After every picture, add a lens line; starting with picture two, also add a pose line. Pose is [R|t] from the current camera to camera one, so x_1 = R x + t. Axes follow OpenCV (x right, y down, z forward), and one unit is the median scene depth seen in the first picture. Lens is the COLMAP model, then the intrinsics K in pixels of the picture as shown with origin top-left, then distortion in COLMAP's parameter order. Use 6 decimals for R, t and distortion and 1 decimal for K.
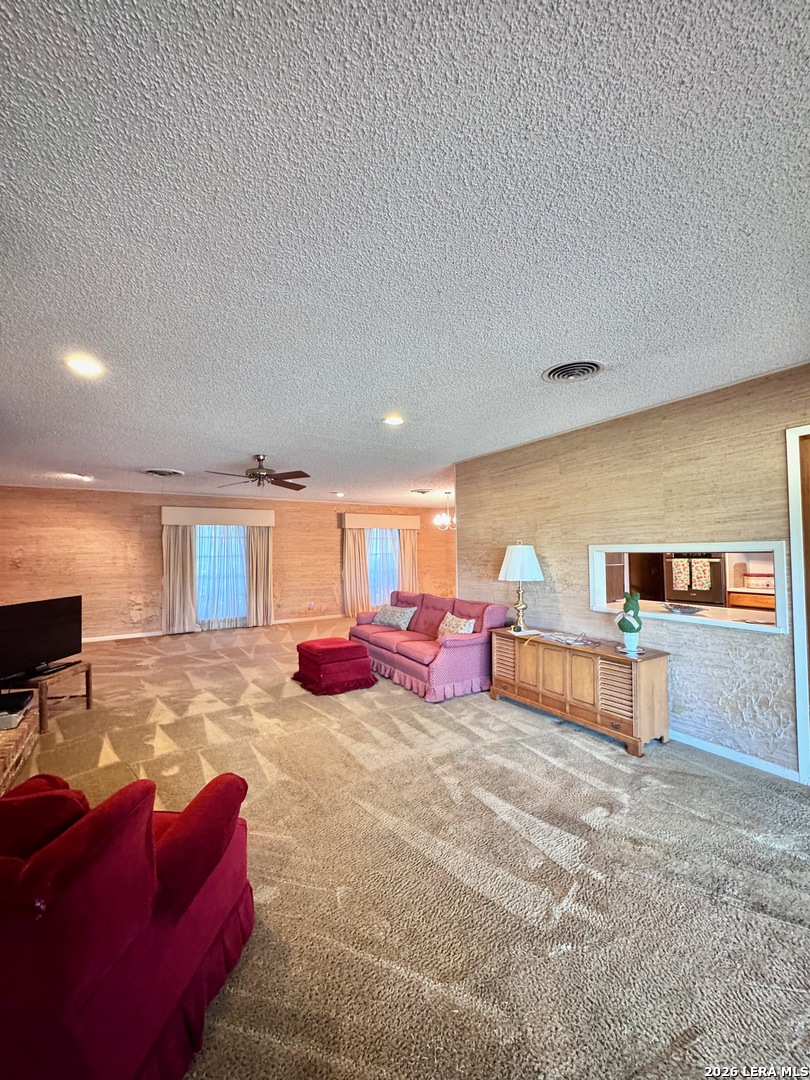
lens RADIAL K [[429.4, 0, 407.5], [0, 429.4, 541.2], [0, 0, 1]] dist [-0.003659, 0.000435]
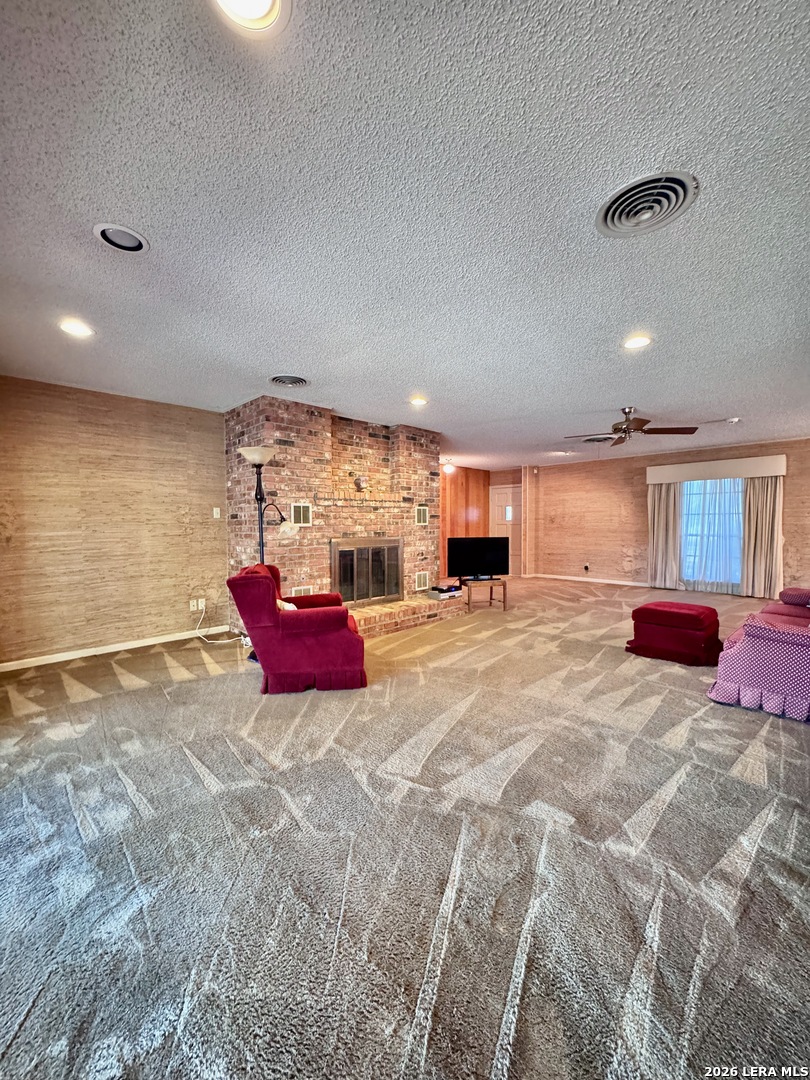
lens RADIAL K [[429.4, 0, 404.6], [0, 429.4, 541.4], [0, 0, 1]] dist [-0.003659, 0.000435]
pose [[0.227023, 0.052742, -0.972460, 0.656101], [0.028915, 0.997727, 0.060862, 0.041480], [0.973460, -0.041936, 0.224982, 0.328303]]
